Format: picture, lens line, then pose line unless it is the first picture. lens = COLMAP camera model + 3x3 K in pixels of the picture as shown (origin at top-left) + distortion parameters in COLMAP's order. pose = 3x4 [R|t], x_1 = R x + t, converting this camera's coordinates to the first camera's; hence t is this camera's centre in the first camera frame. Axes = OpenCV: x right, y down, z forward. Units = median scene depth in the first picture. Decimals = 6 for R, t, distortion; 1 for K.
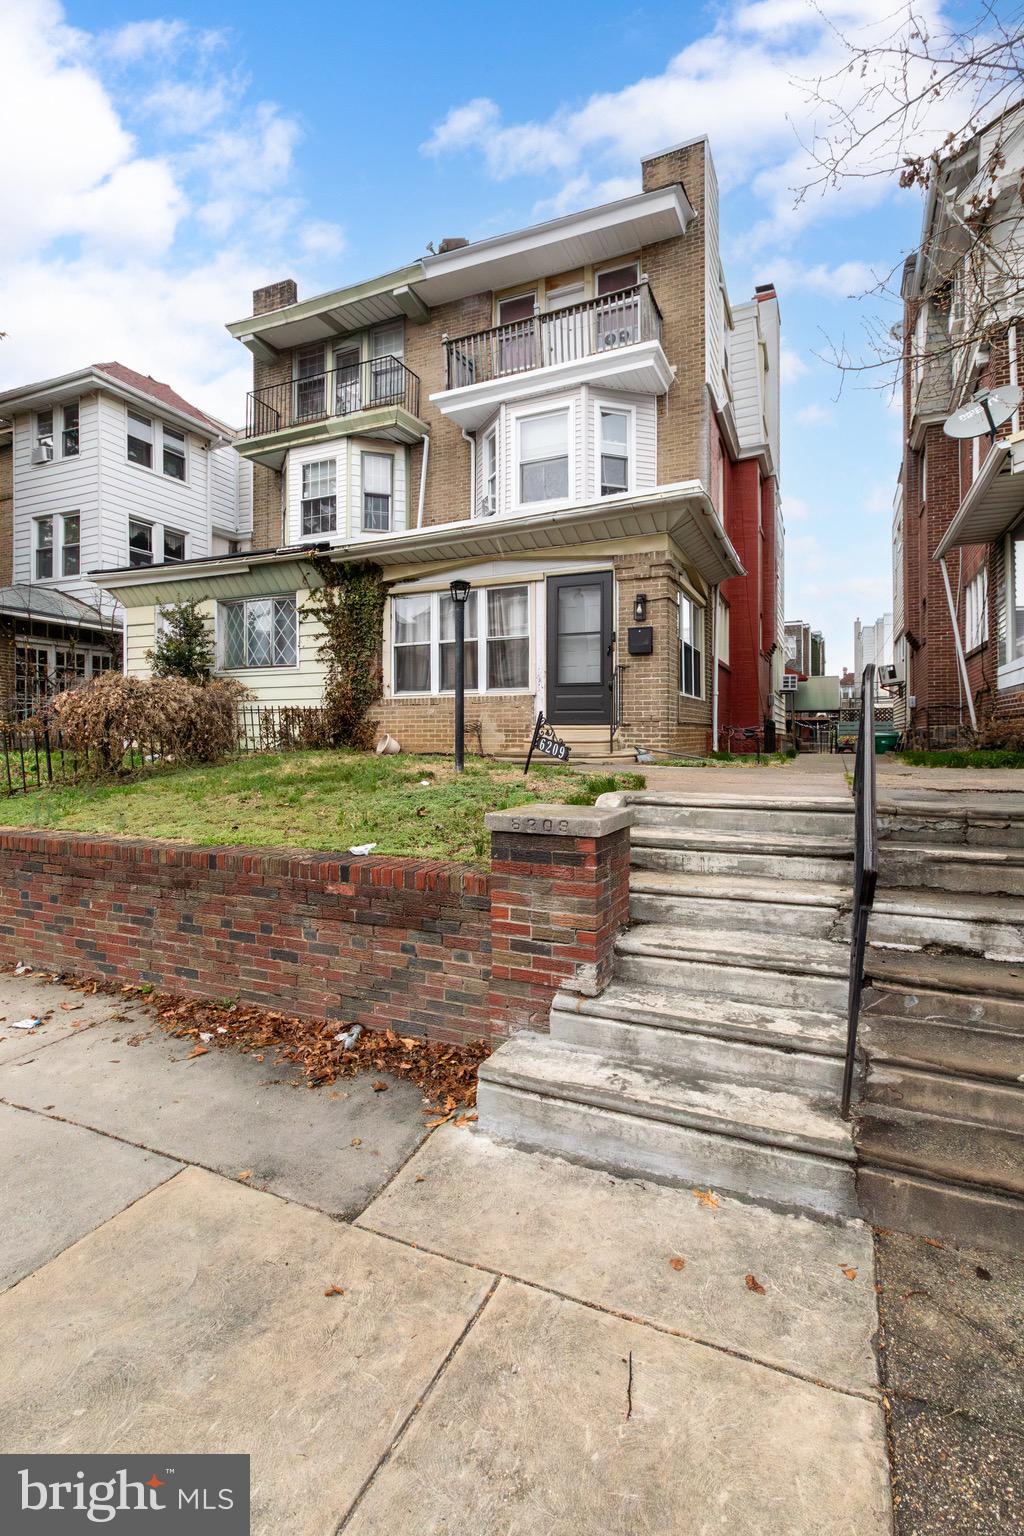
lens RADIAL K [[727.3, 0, 509.2], [0, 727.3, 754.2], [0, 0, 1]] dist [-0.003079, -0.000003]
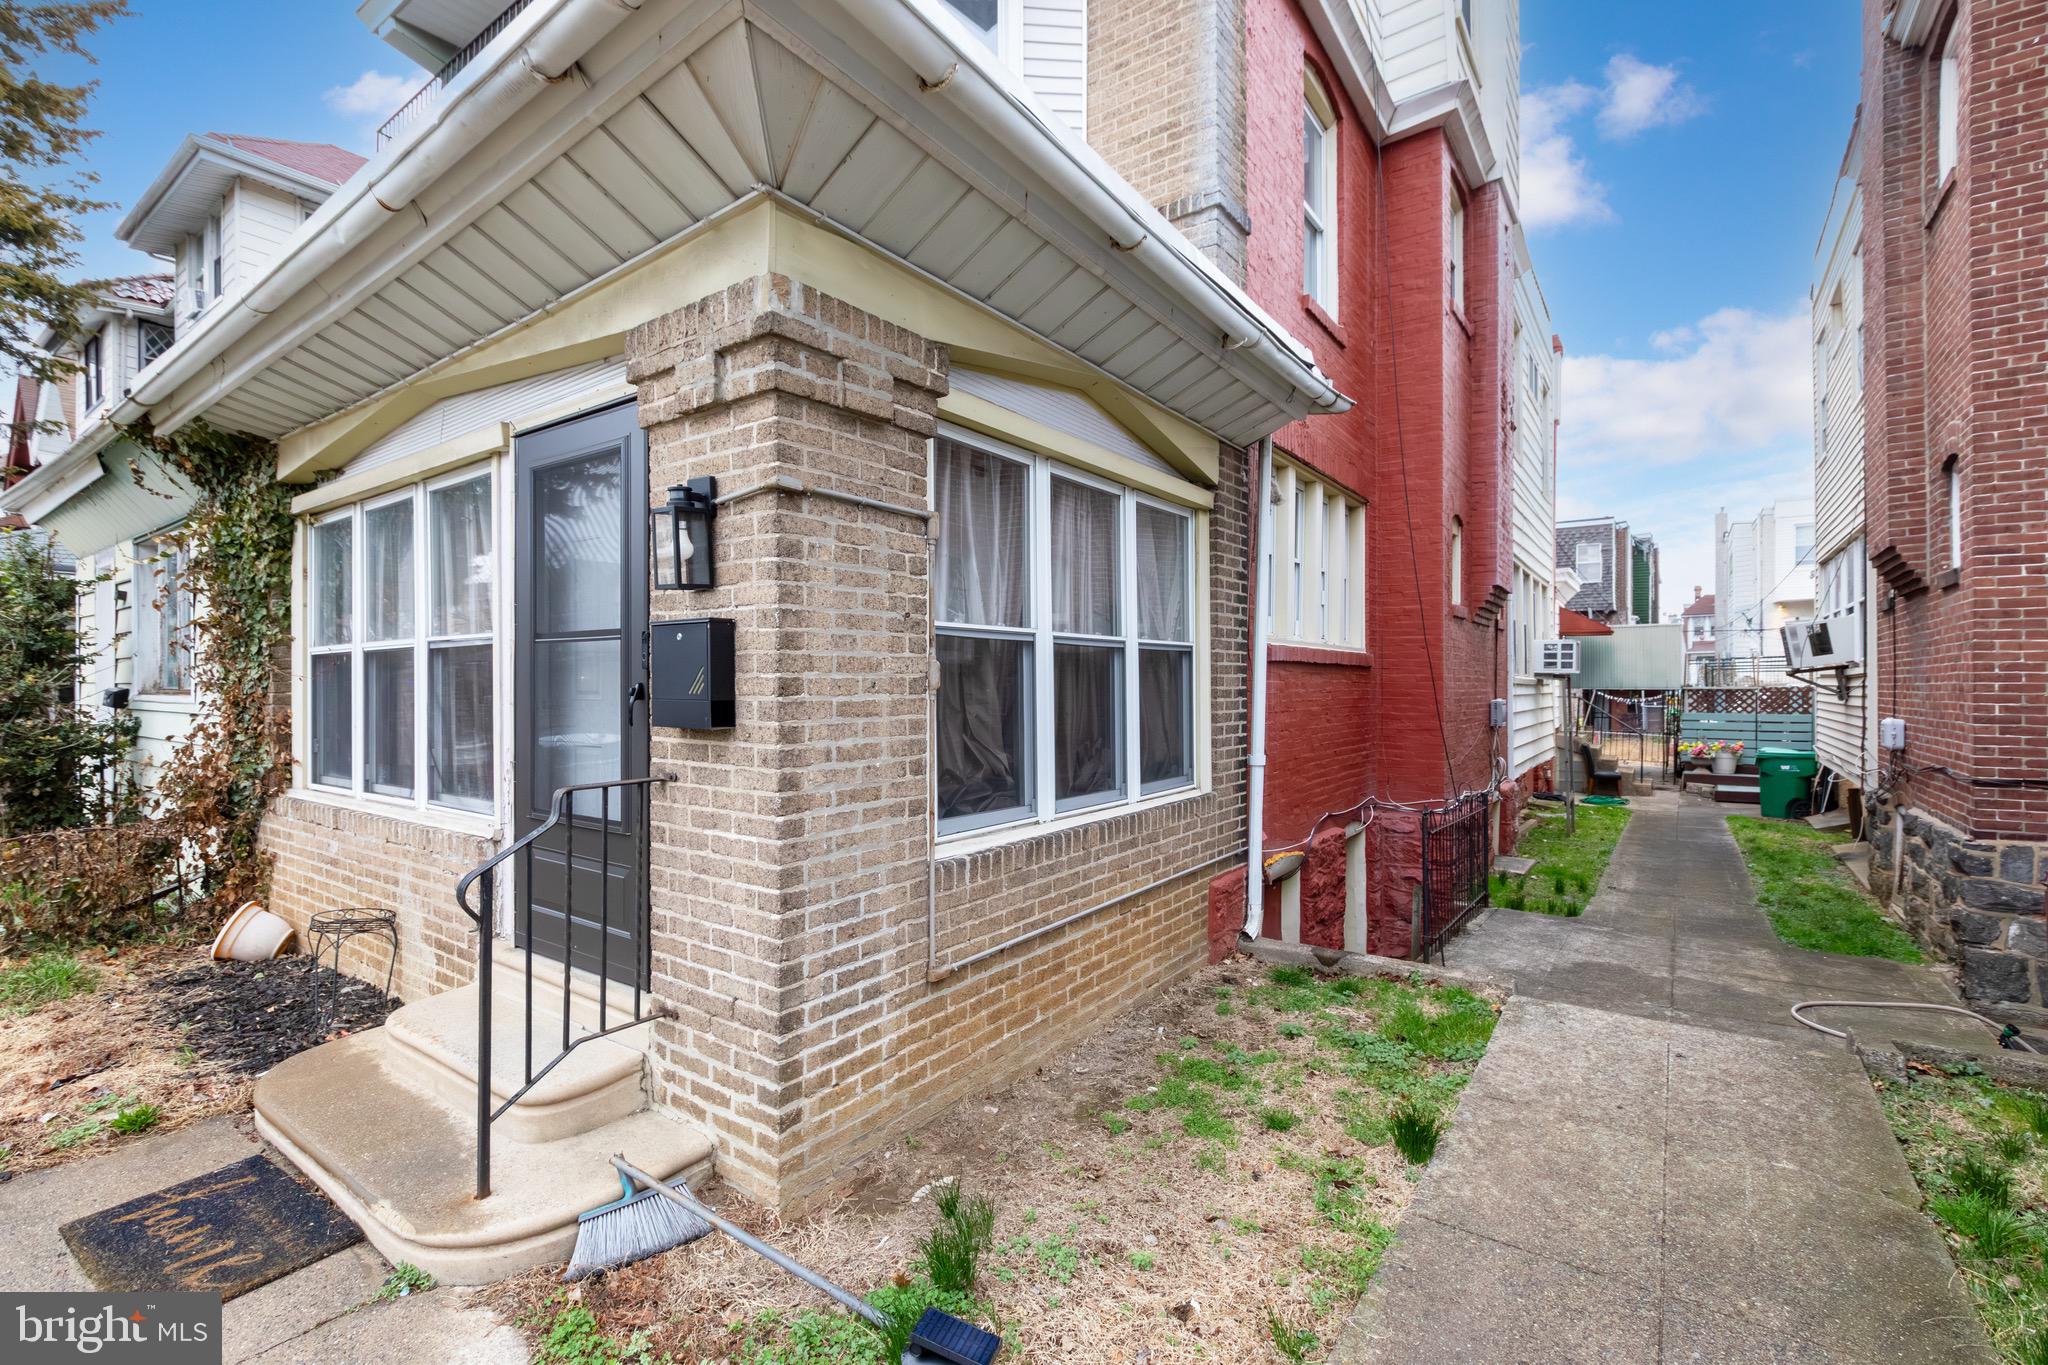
lens RADIAL K [[895.5, 0, 1021.9], [0, 895.5, 690.4], [0, 0, 1]] dist [-0.001726, -0.000340]
pose [[0.976886, 0.001423, -0.213754, 0.273700], [-0.002348, 0.999989, -0.004075, -0.118243], [0.213746, 0.004483, 0.976879, 0.582209]]
